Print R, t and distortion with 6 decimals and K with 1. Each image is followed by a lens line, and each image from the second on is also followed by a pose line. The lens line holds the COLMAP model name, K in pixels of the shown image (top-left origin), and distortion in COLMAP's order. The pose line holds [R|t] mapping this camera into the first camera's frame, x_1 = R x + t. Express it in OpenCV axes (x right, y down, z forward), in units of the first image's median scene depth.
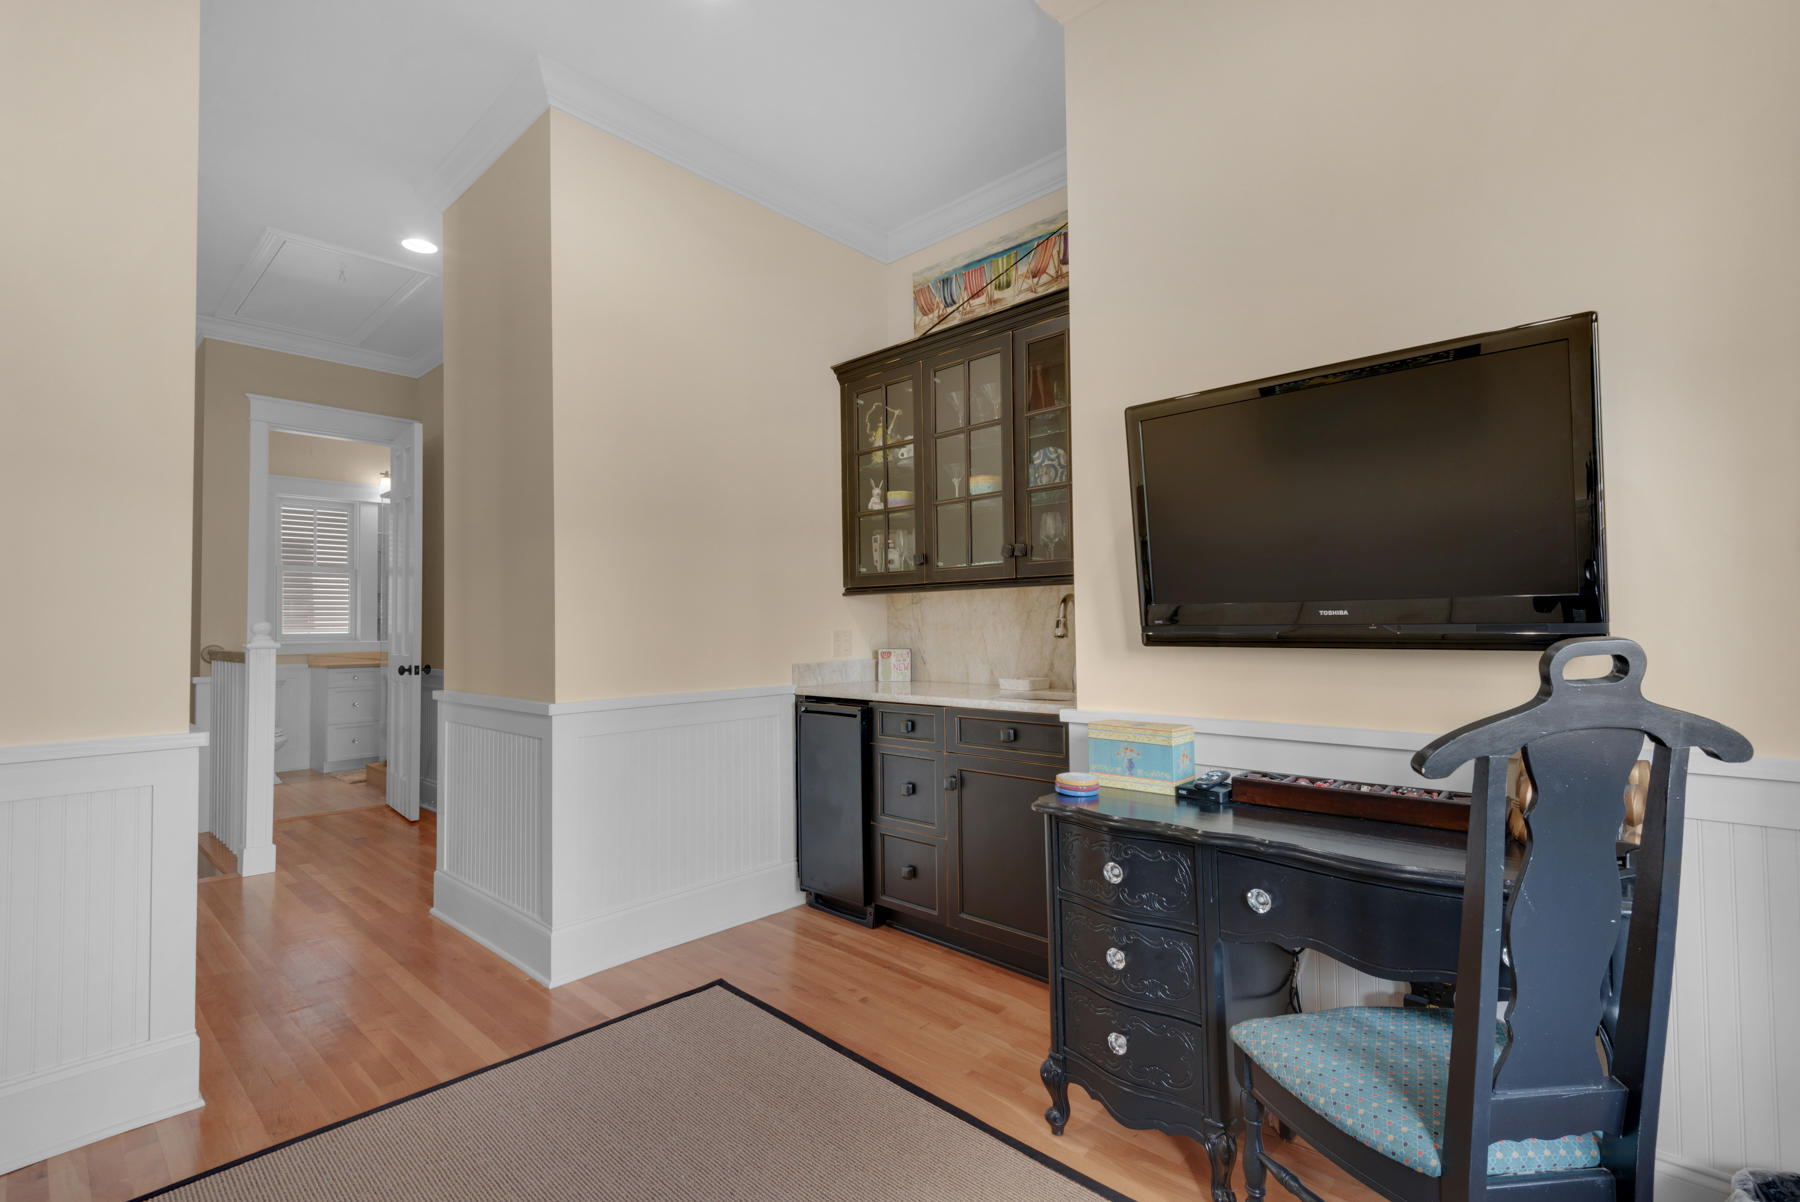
lens RADIAL K [[826.1, 0, 899.6], [0, 826.1, 601.1], [0, 0, 1]] dist [0.002009, 0.000127]
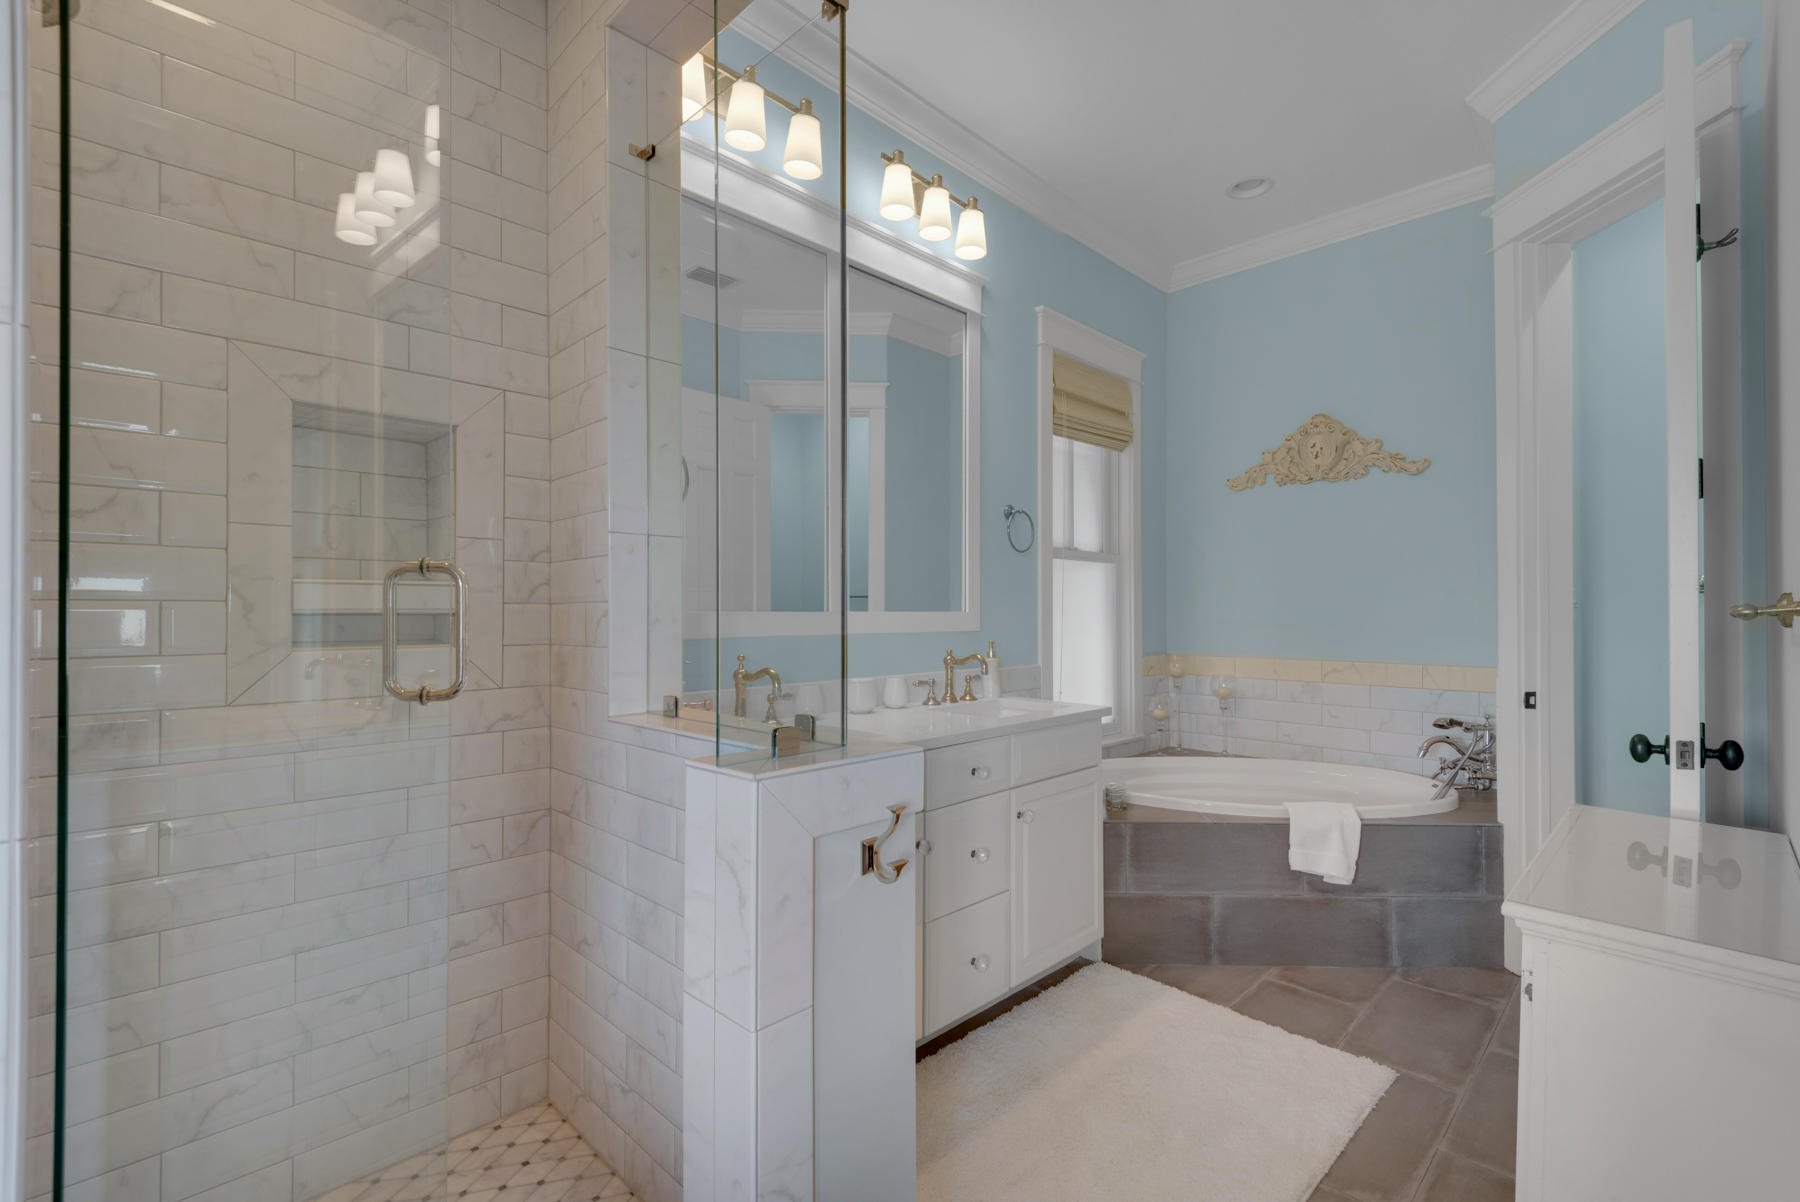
lens RADIAL K [[826.1, 0, 899.7], [0, 826.1, 604.4], [0, 0, 1]] dist [0.002009, 0.000127]
pose [[-0.017412, 0.002027, -0.999846, -0.231229], [0.027644, 0.999617, 0.001545, 0.010917], [0.999466, -0.027612, -0.017461, 0.678730]]
